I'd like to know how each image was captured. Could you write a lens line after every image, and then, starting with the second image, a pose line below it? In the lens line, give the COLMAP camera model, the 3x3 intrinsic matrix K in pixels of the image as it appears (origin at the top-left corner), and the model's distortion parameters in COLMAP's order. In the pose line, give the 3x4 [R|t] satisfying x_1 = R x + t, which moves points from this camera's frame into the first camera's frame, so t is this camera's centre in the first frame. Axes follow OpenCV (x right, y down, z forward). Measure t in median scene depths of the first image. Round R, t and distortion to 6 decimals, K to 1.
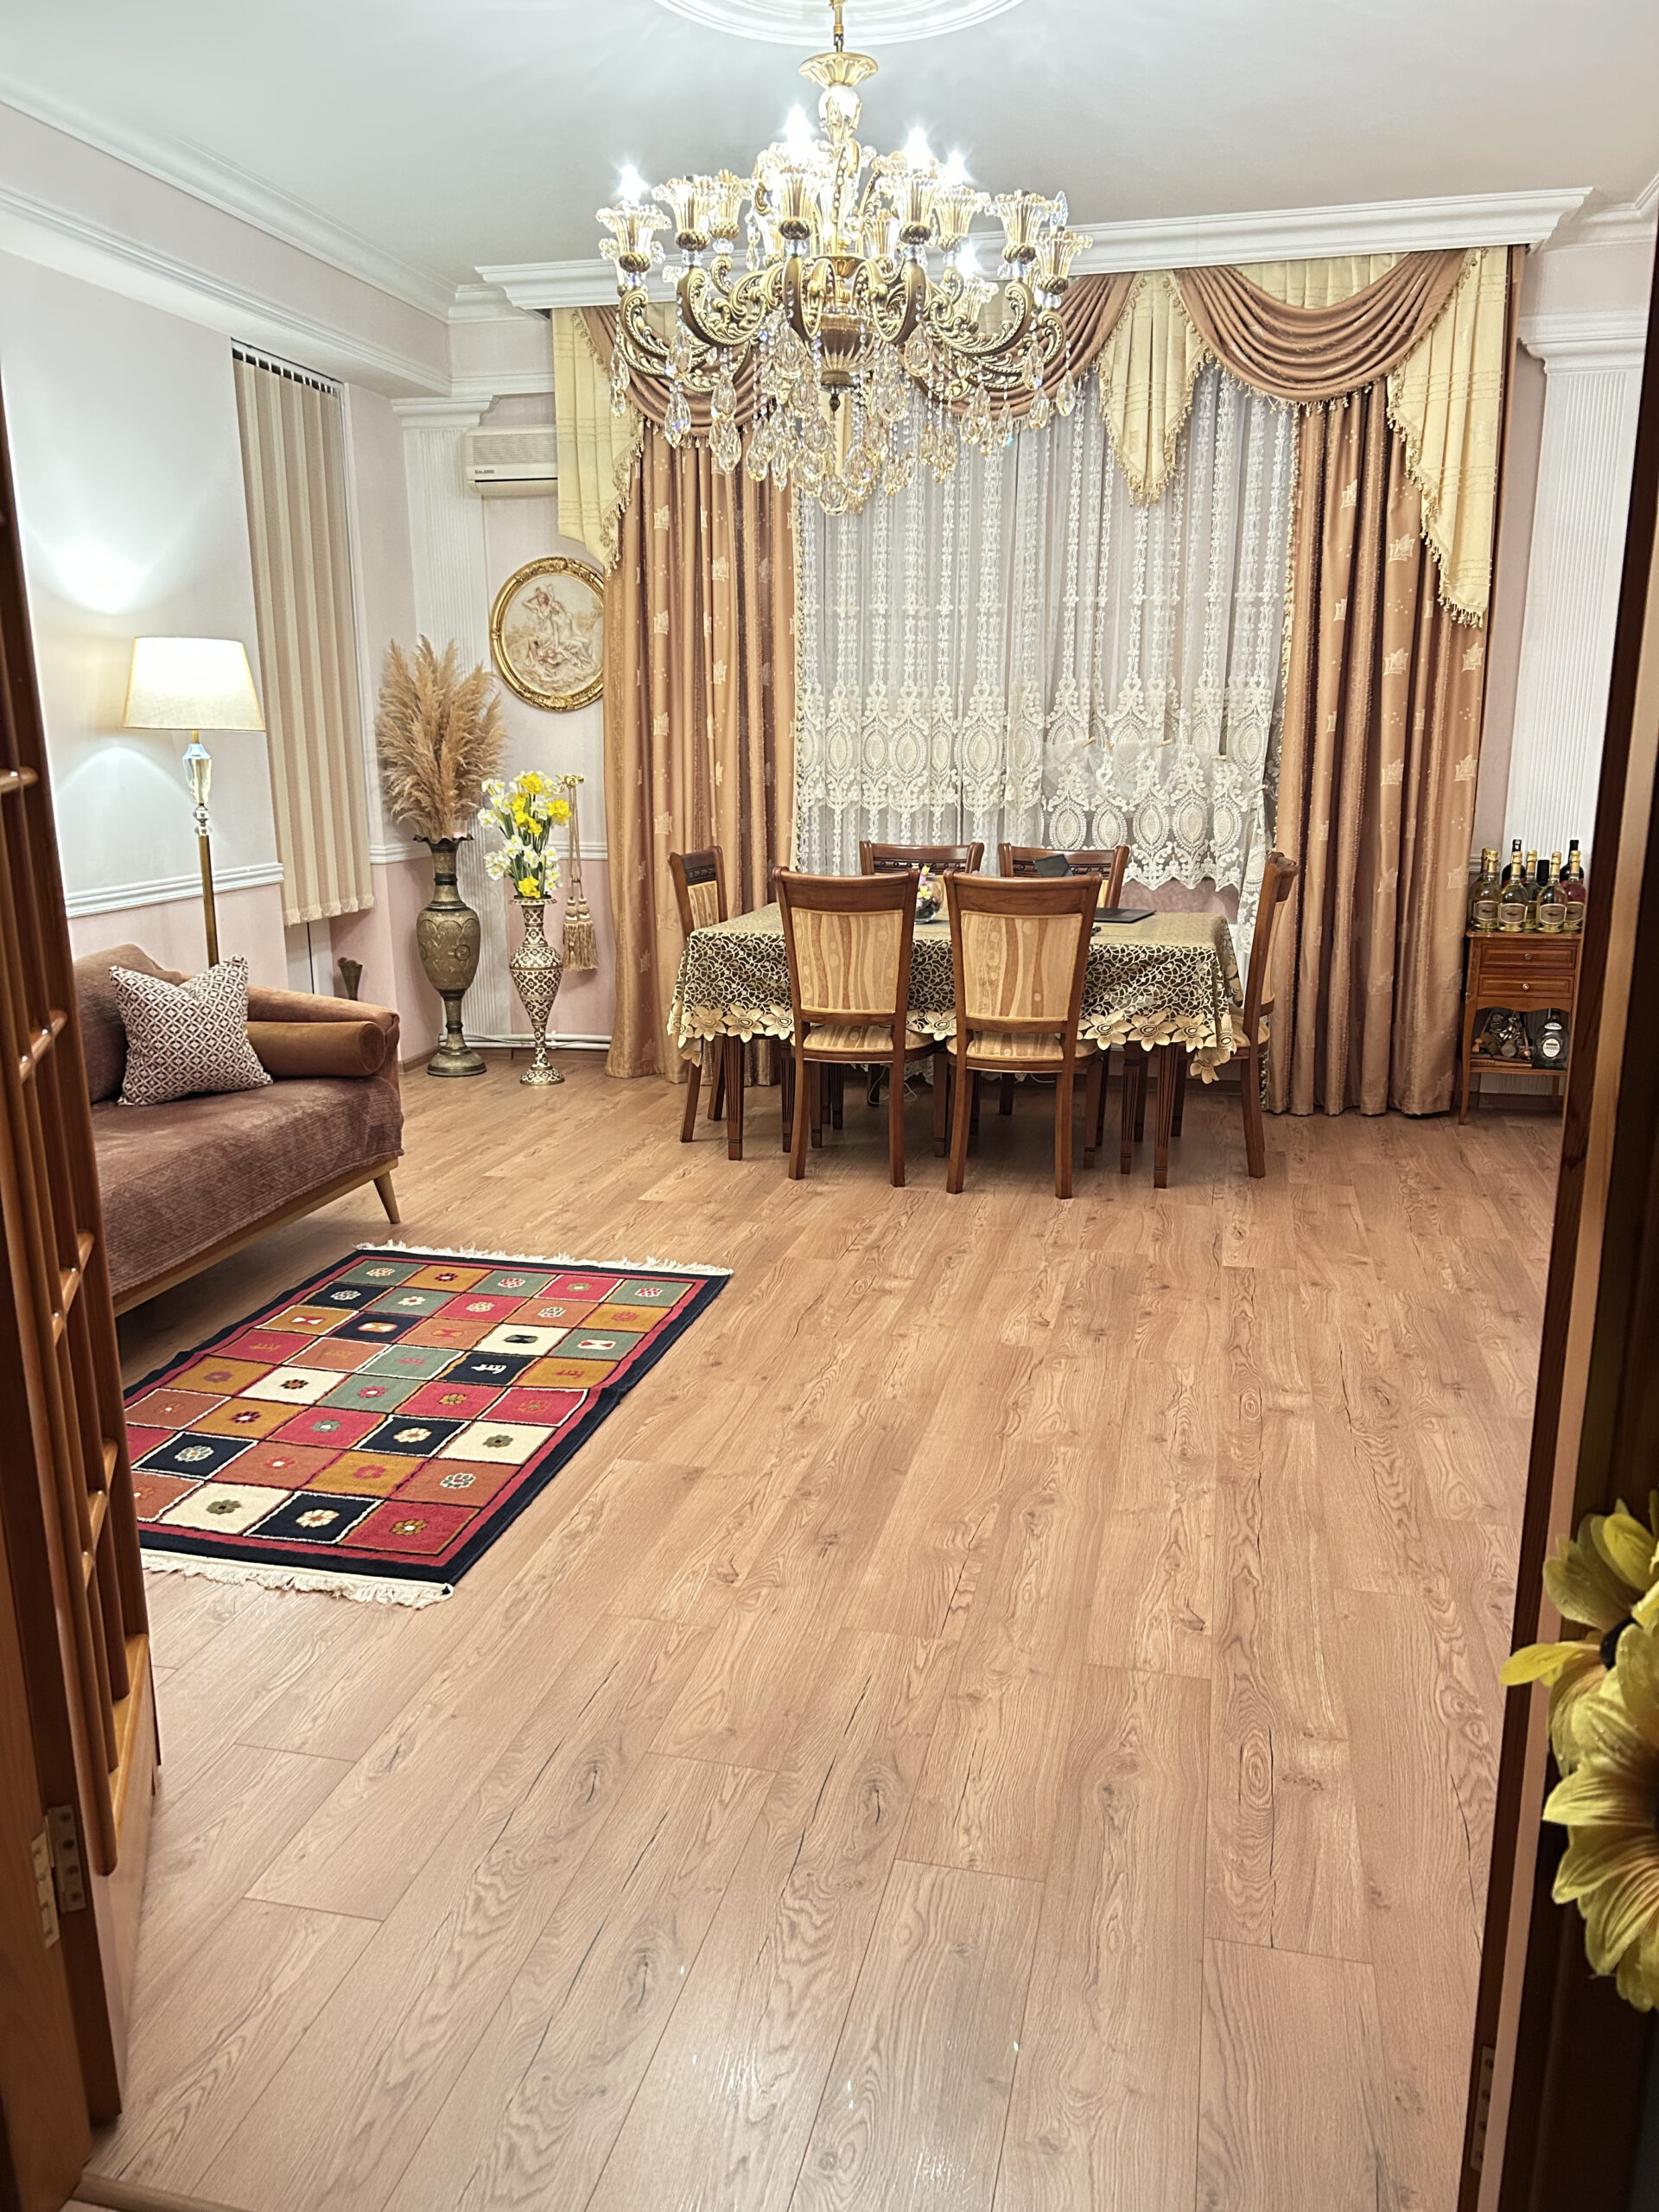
lens RADIAL K [[1662.6, 0, 823.9], [0, 1662.6, 1094.2], [0, 0, 1]] dist [0.067576, -0.072245]
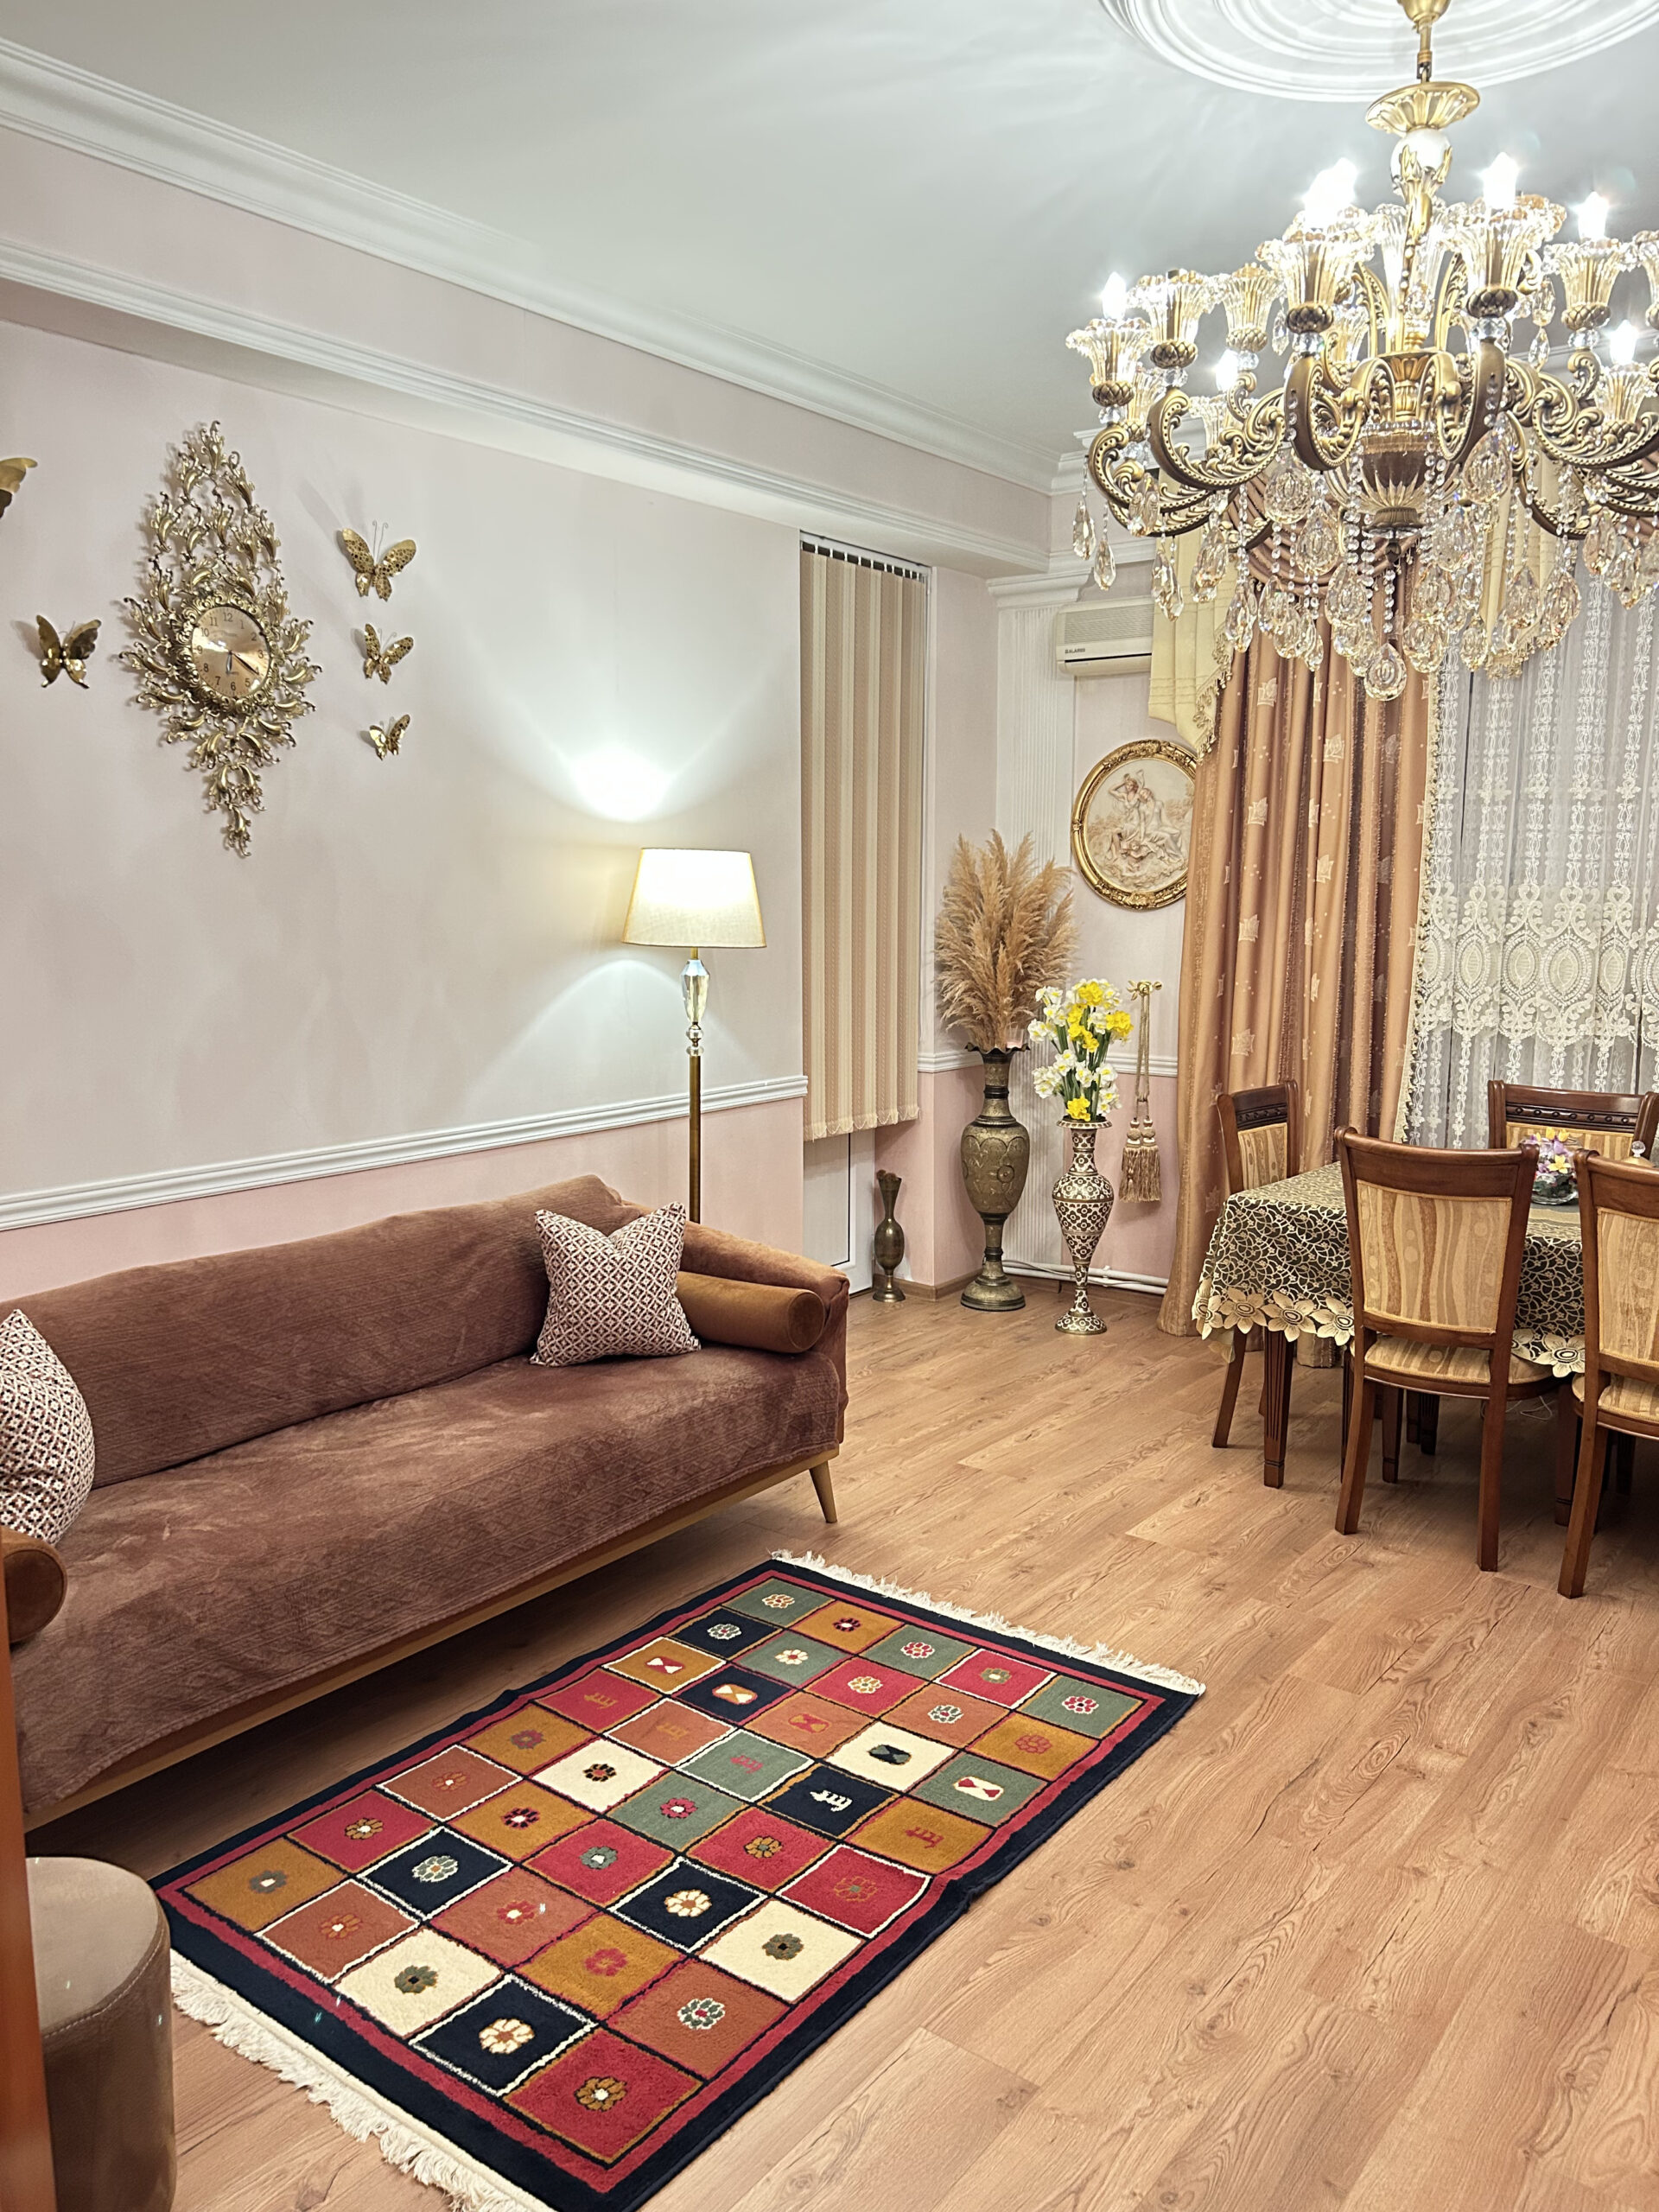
lens RADIAL K [[1662.6, 0, 823.9], [0, 1662.6, 1094.2], [0, 0, 1]] dist [0.067576, -0.072245]
pose [[0.914839, 0.059977, -0.399341, 0.062152], [-0.094858, 0.993156, -0.068146, -0.076277], [0.392520, 0.100223, 0.914266, 0.190286]]
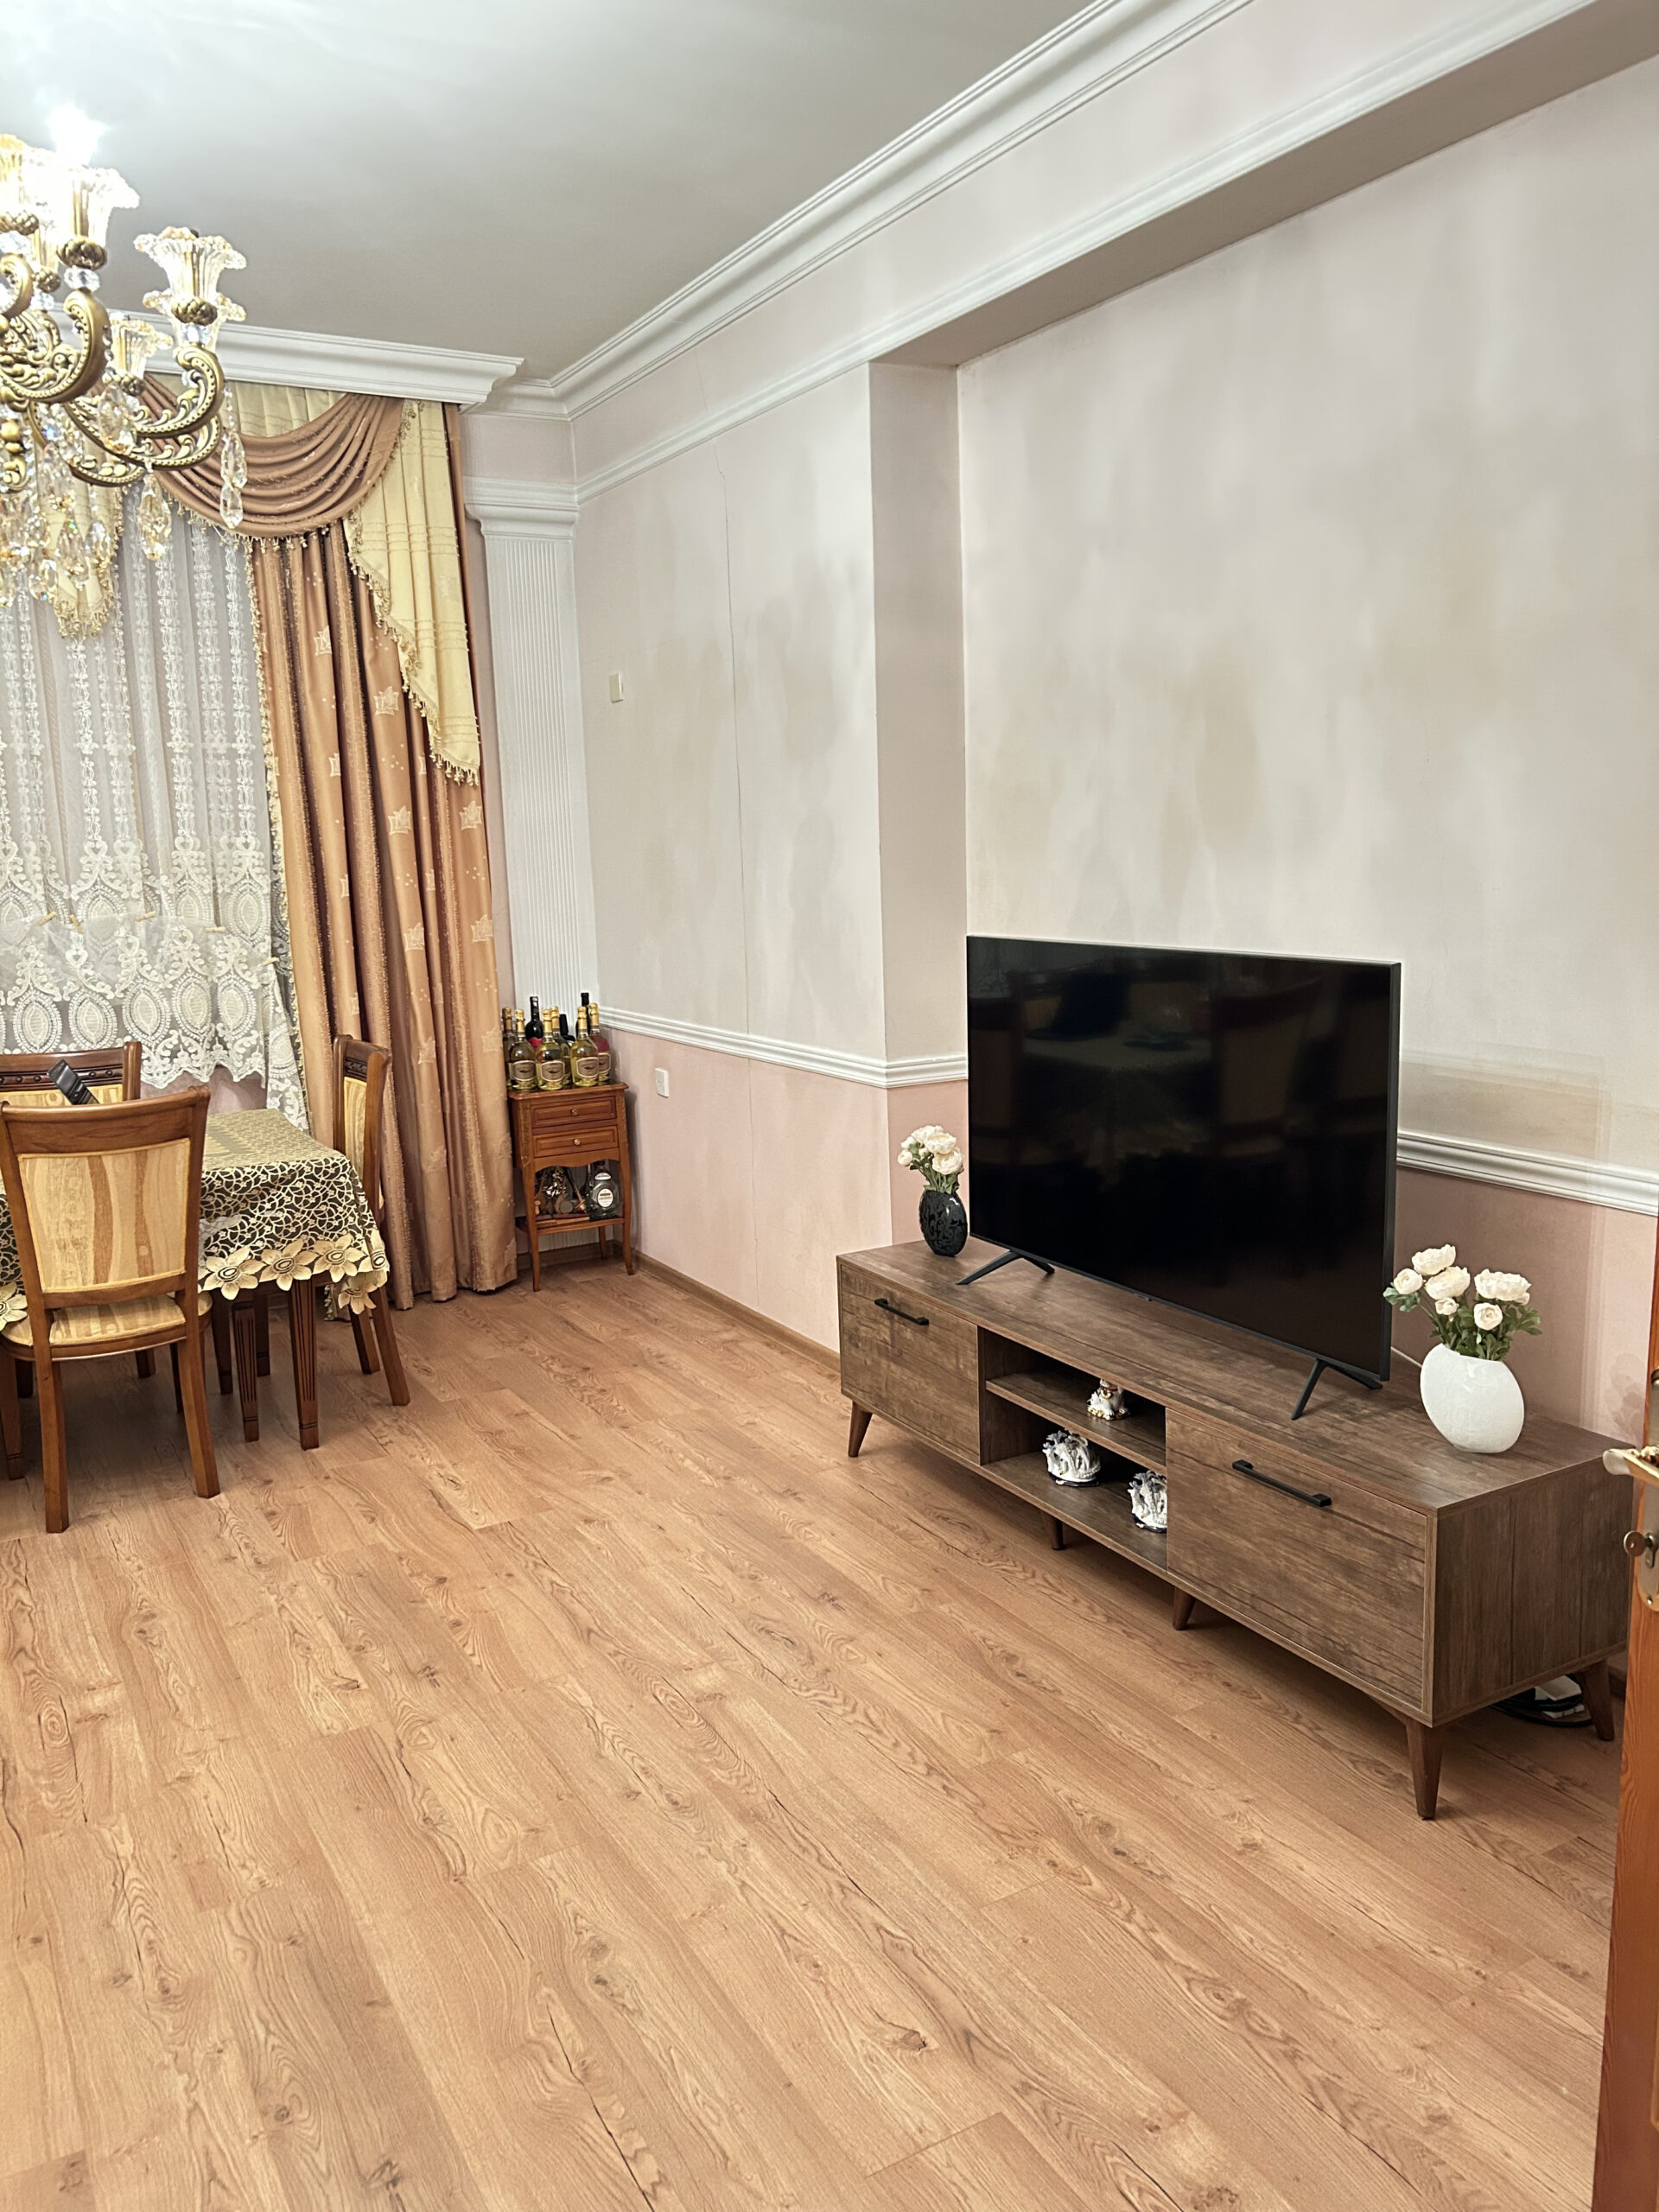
lens RADIAL K [[1661.0, 0, 819.8], [0, 1661.0, 1103.0], [0, 0, 1]] dist [0.049676, -0.050798]
pose [[0.732703, -0.128509, 0.668305, -0.148897], [0.176859, 0.984225, -0.004643, -0.065448], [-0.657166, 0.121598, 0.743873, 0.200808]]
